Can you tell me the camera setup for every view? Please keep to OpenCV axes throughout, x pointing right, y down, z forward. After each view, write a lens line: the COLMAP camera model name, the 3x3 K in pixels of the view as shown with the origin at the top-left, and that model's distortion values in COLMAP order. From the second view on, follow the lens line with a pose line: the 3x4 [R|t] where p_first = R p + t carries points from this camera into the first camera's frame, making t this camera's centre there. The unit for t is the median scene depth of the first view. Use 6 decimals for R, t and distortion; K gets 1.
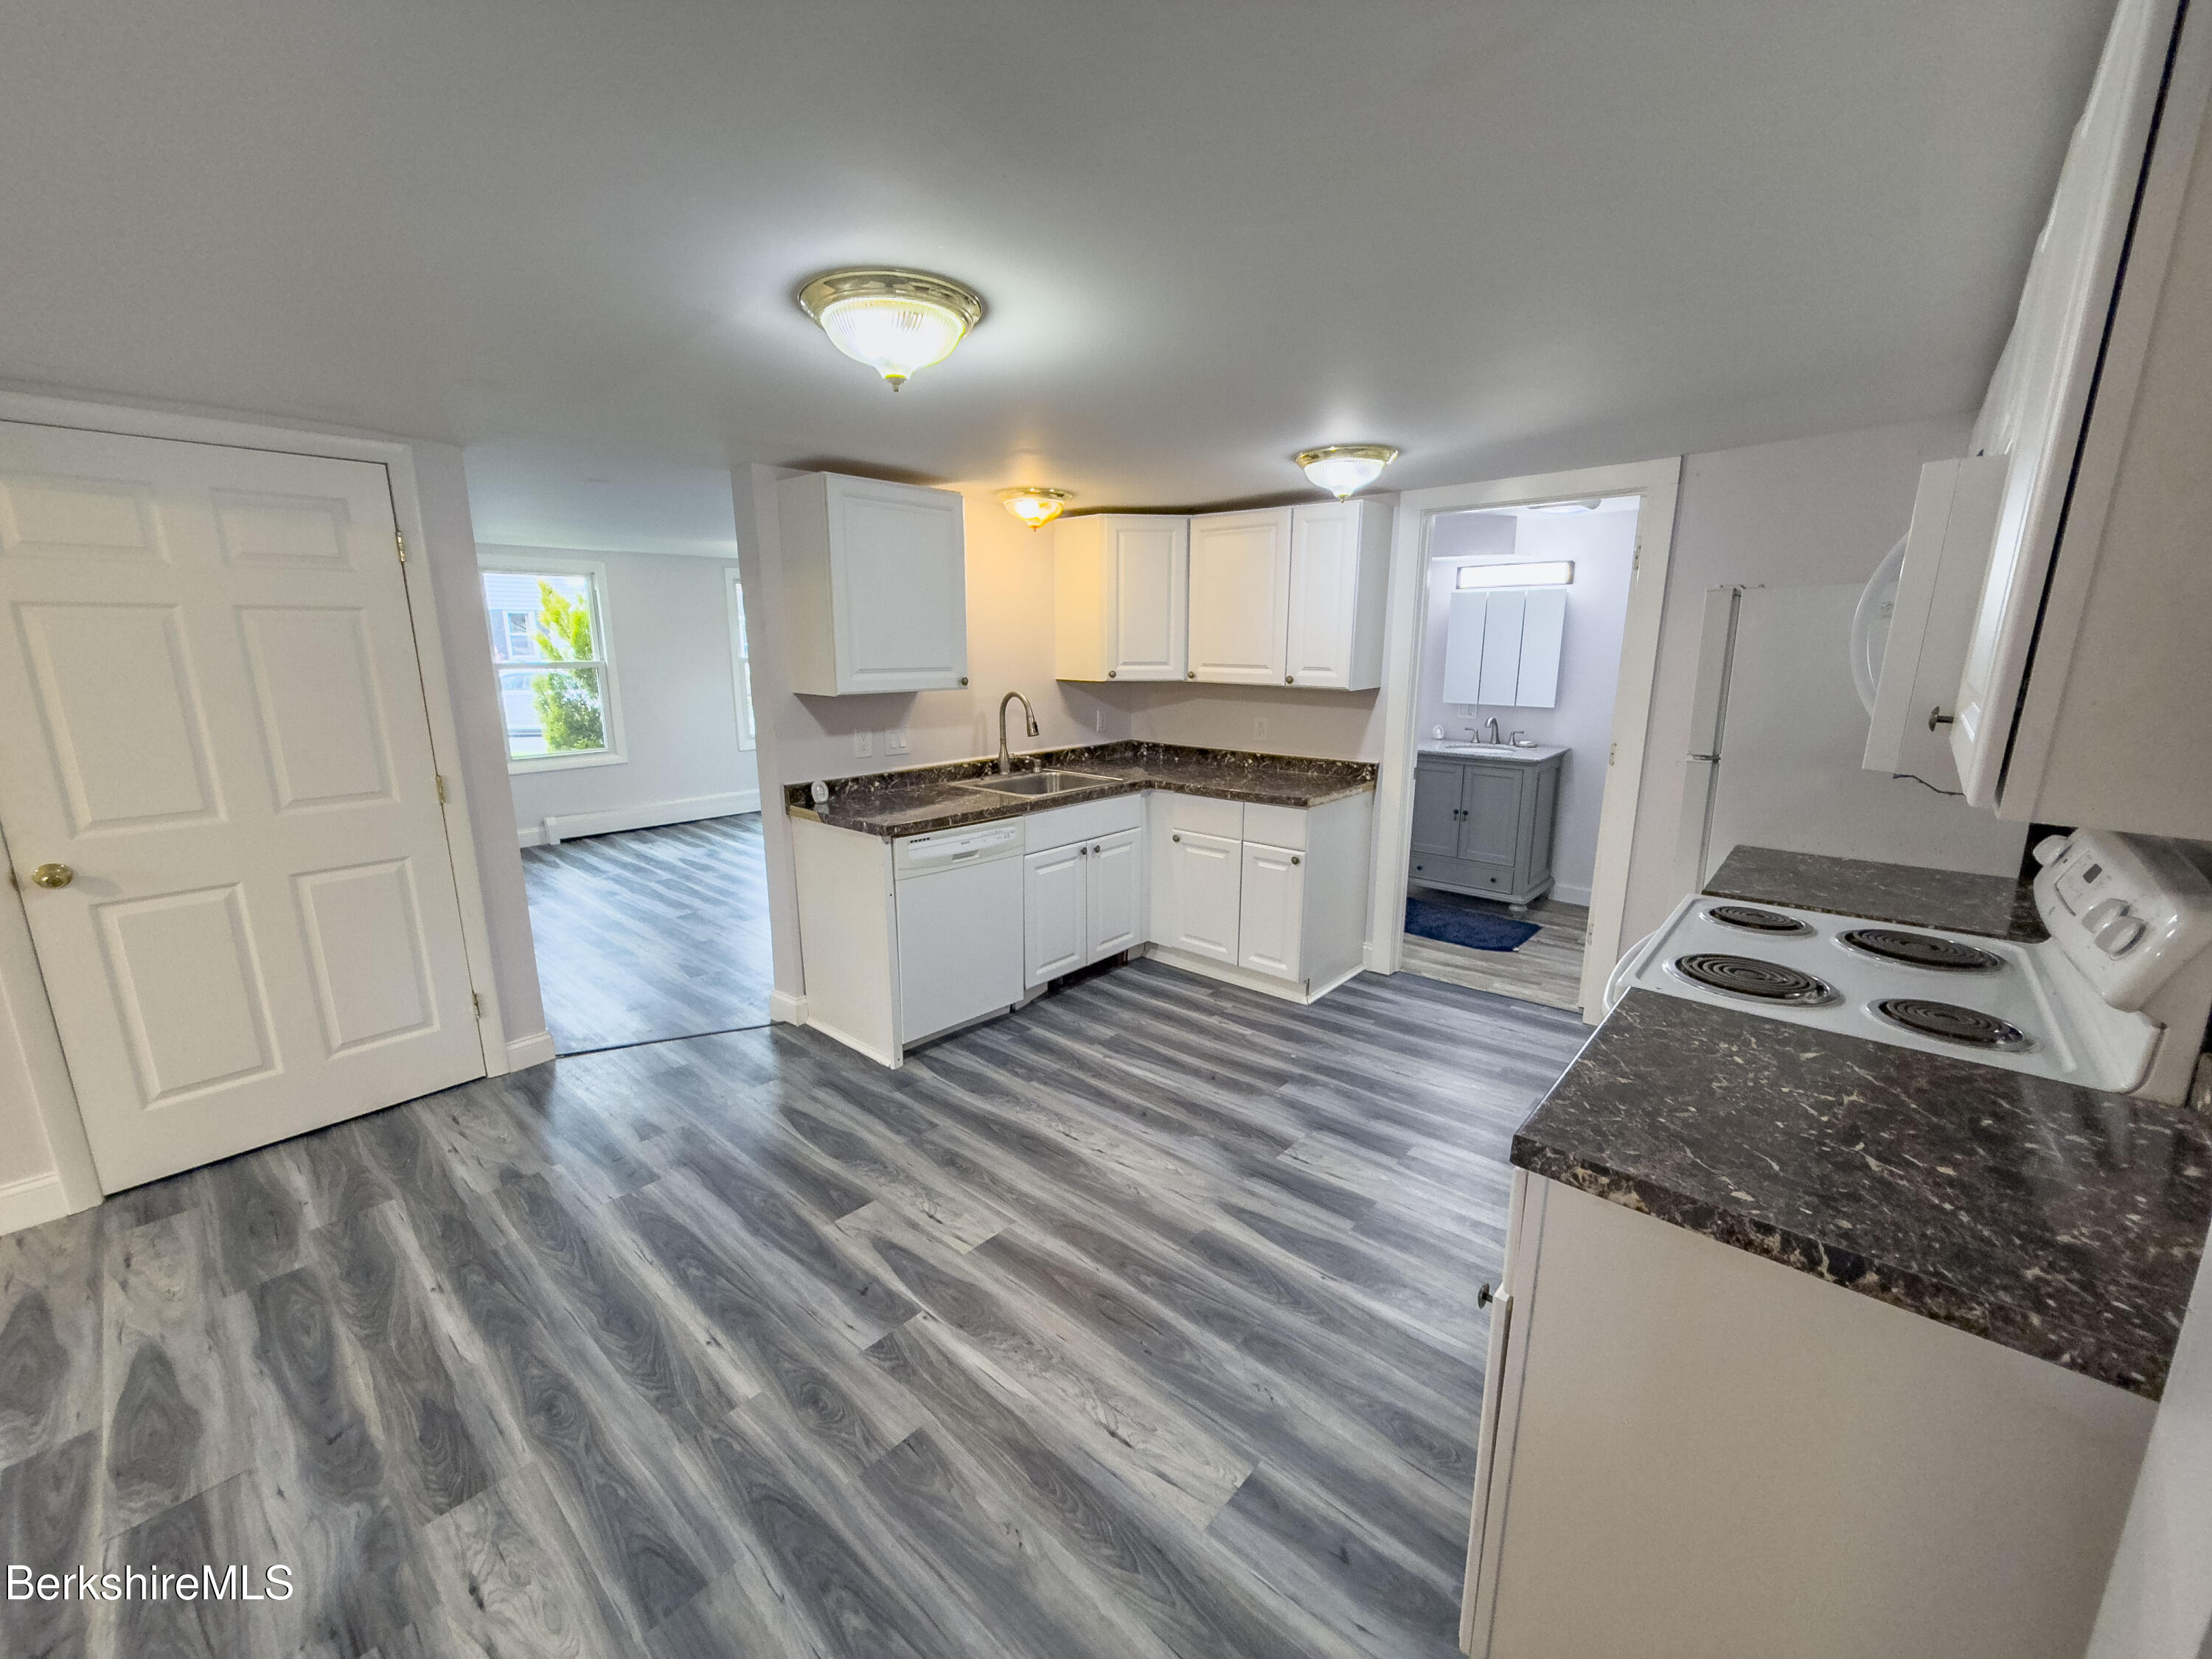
lens RADIAL K [[892.9, 0, 1106.0], [0, 892.9, 829.5], [0, 0, 1]] dist [-0.000255, 0.000010]
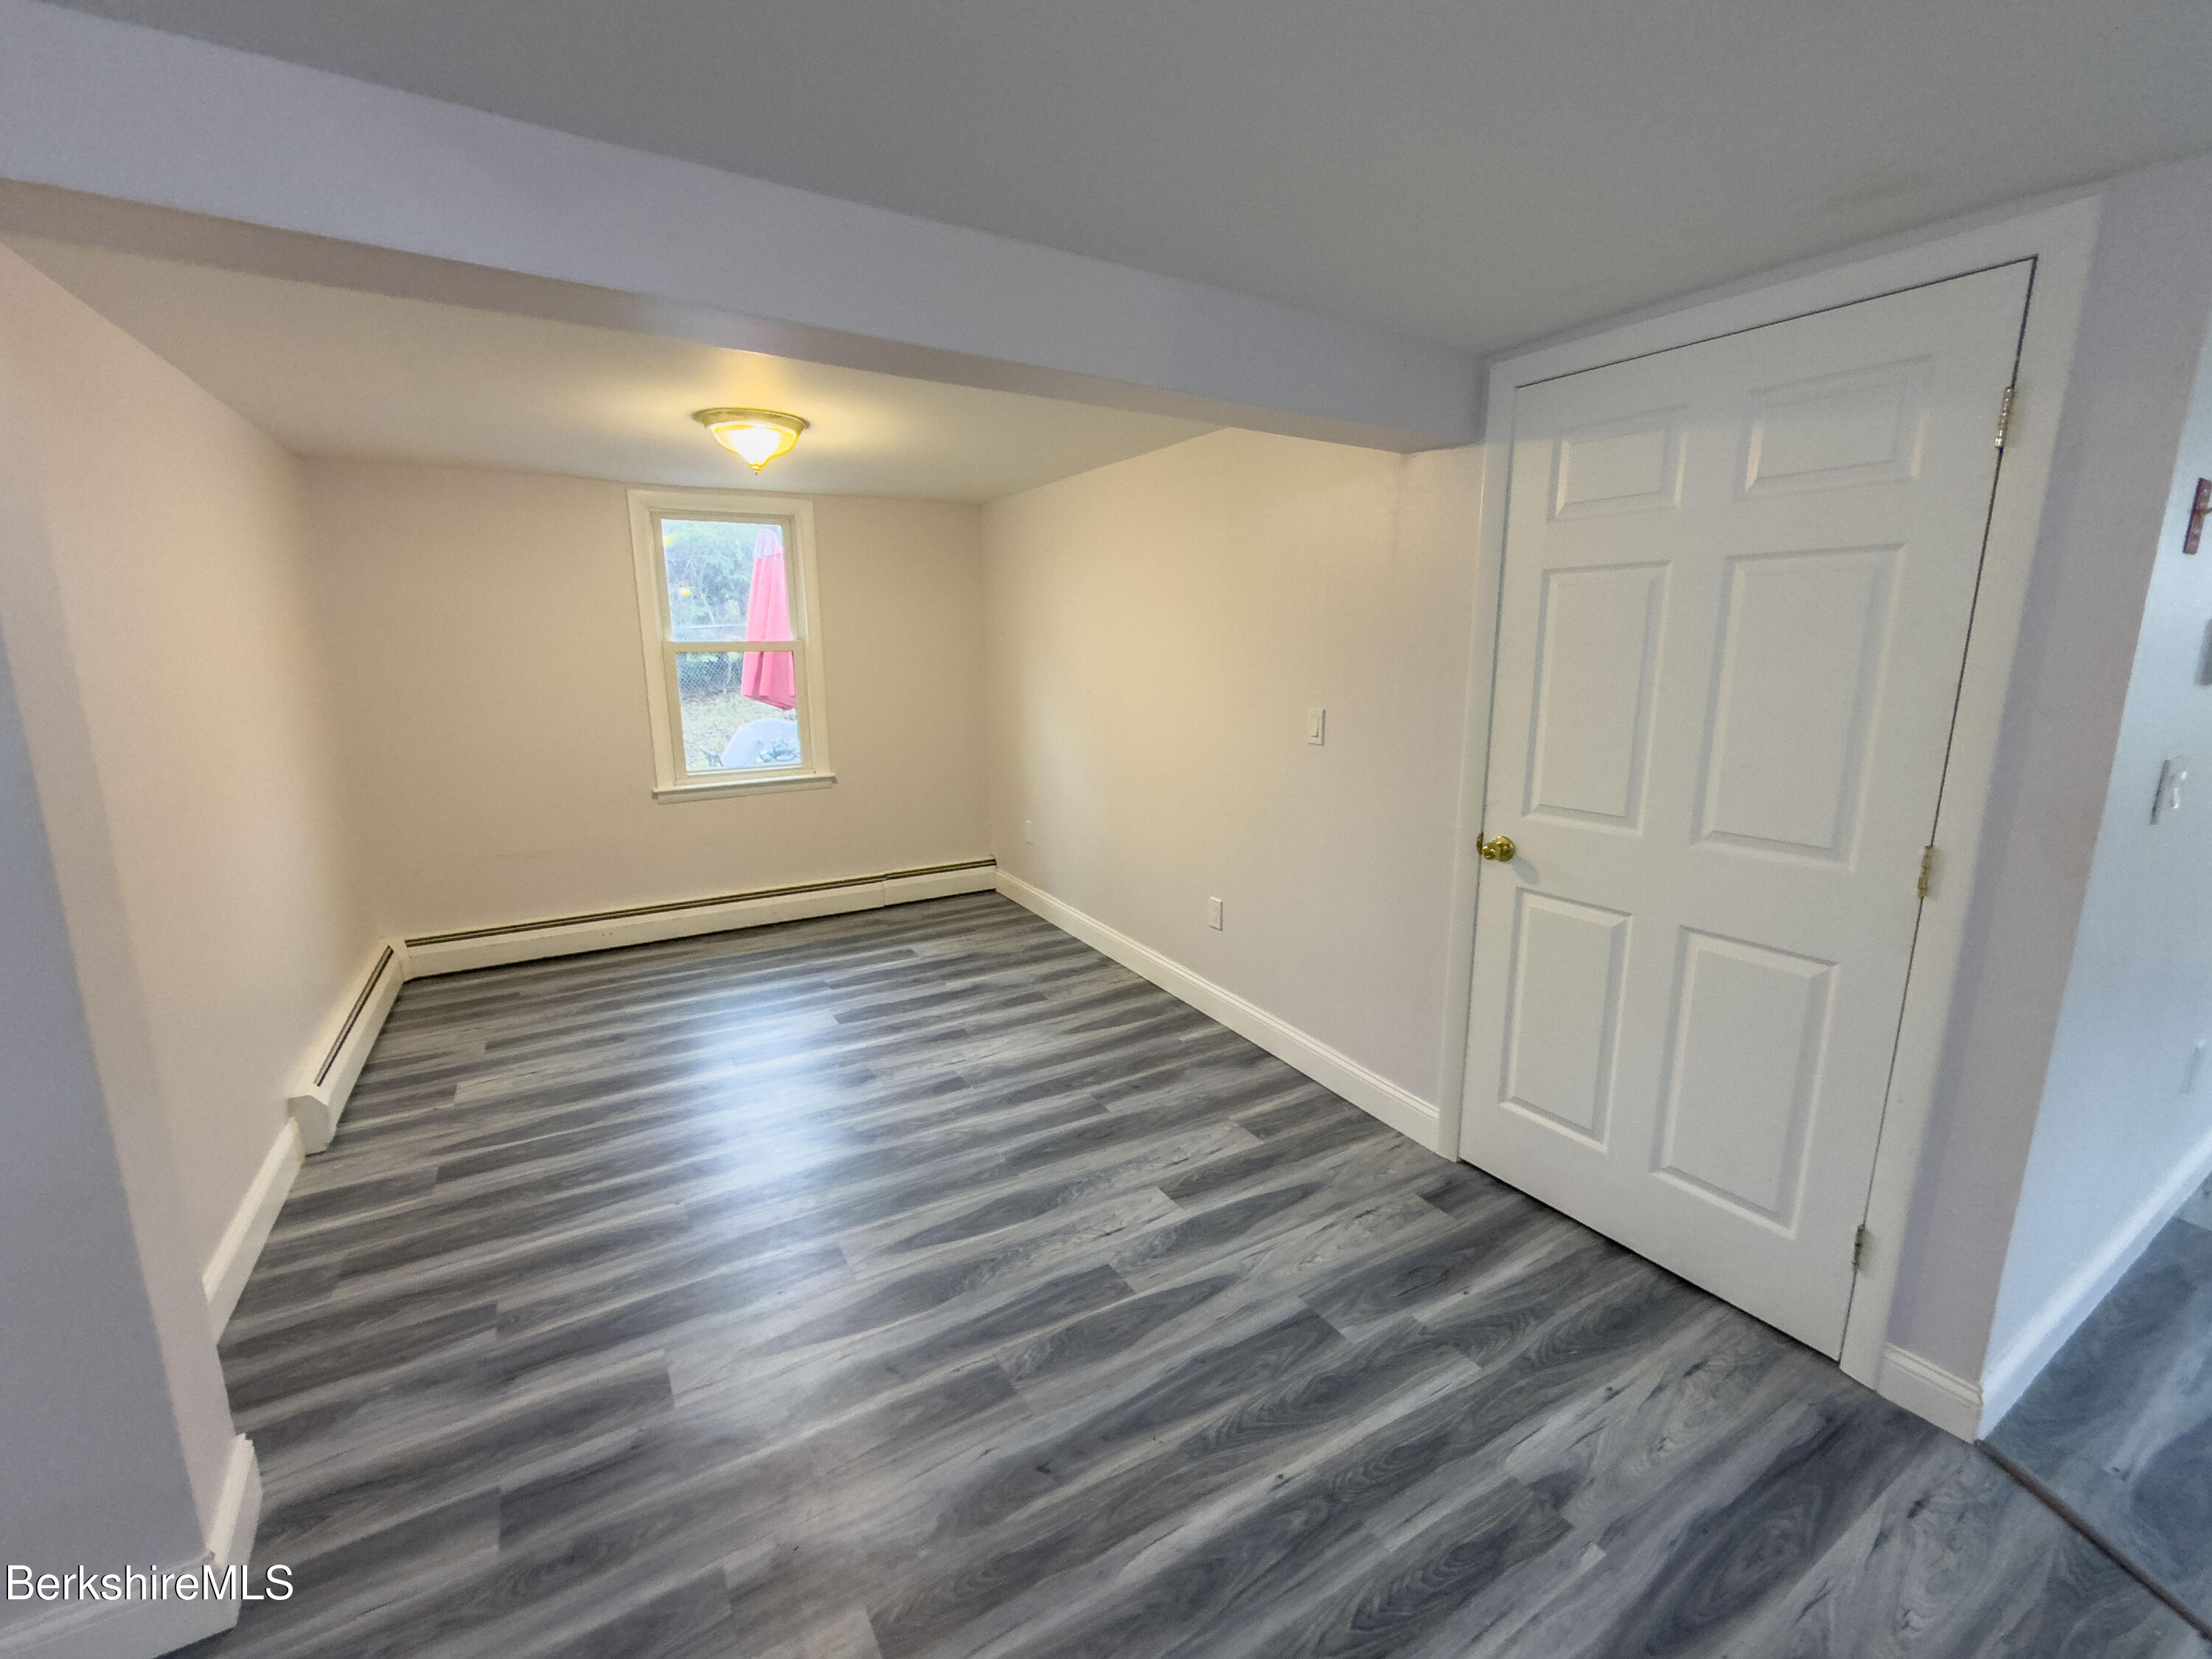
lens RADIAL K [[929.2, 0, 1106.0], [0, 929.2, 829.5], [0, 0, 1]] dist [-0.000048, -0.000029]
pose [[-0.293765, 0.190294, -0.936744, -0.081953], [-0.195678, 0.947258, 0.253795, -0.139590], [0.935635, 0.257857, -0.241035, 0.801929]]
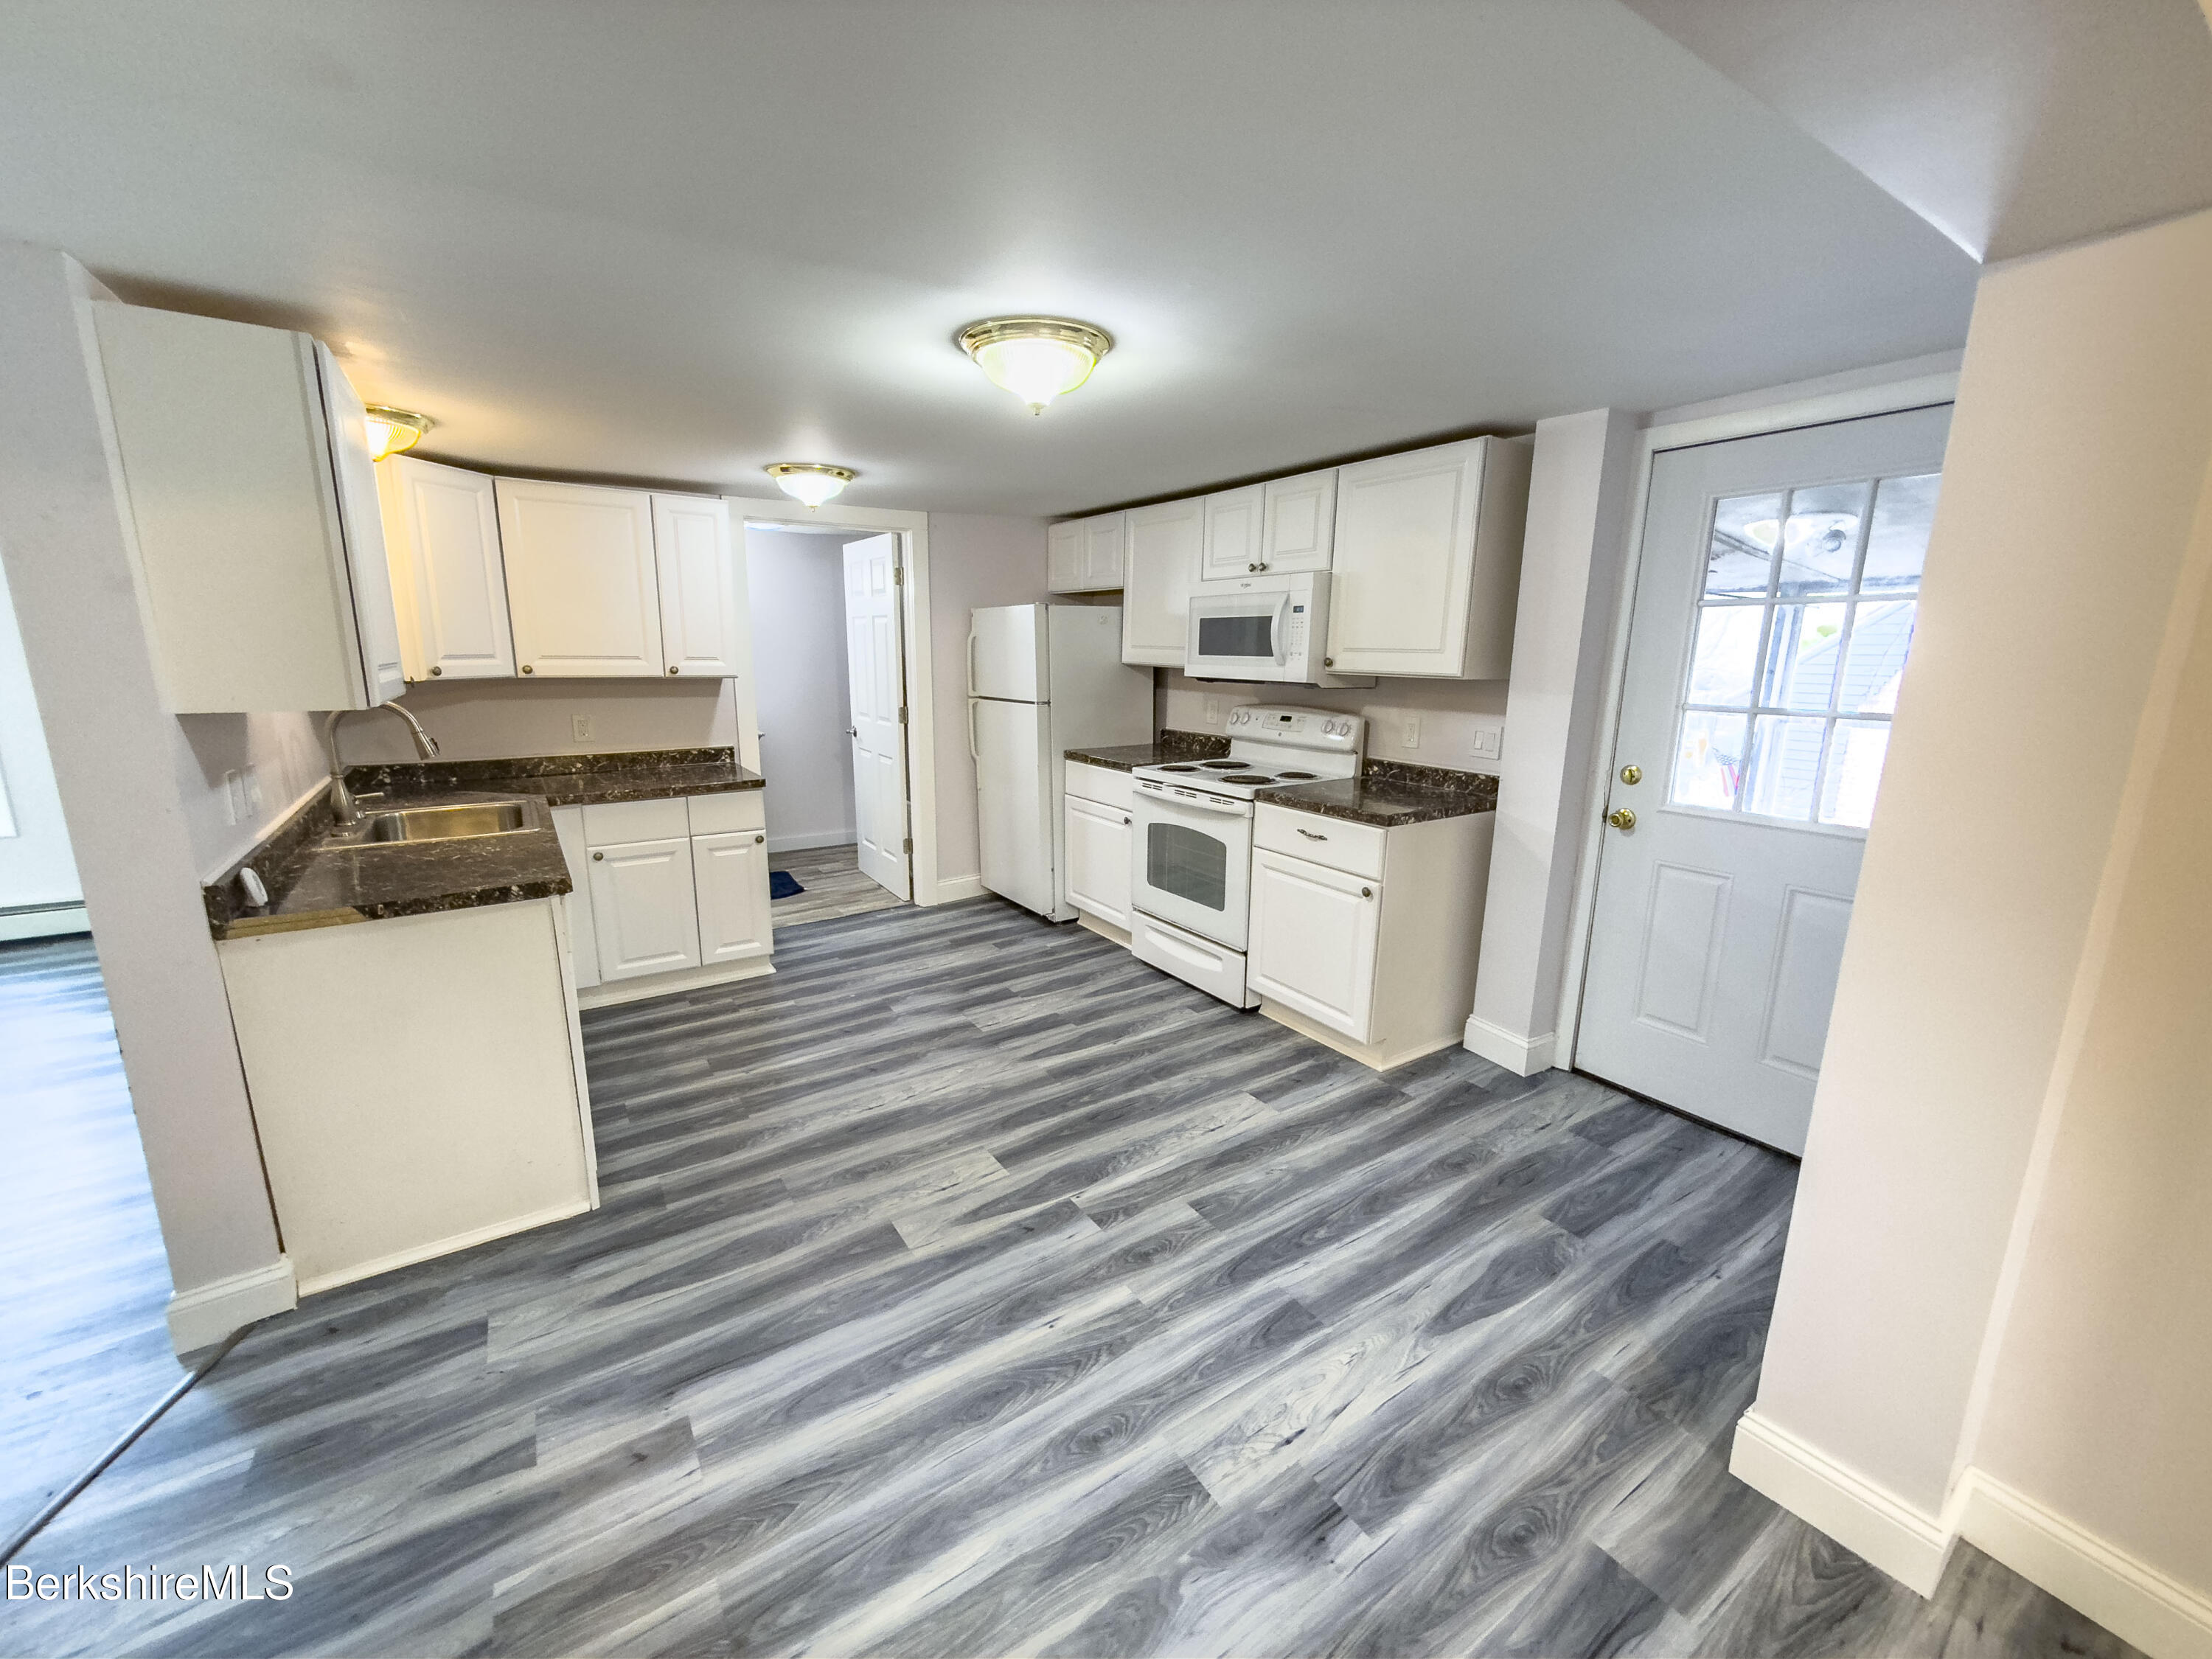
lens RADIAL K [[892.9, 0, 1106.0], [0, 892.9, 829.5], [0, 0, 1]] dist [-0.000255, 0.000010]
pose [[0.245272, -0.195992, 0.949436, -1.024855], [0.193483, 0.969544, 0.150160, -0.082984], [-0.949950, 0.146870, 0.275724, 0.471544]]
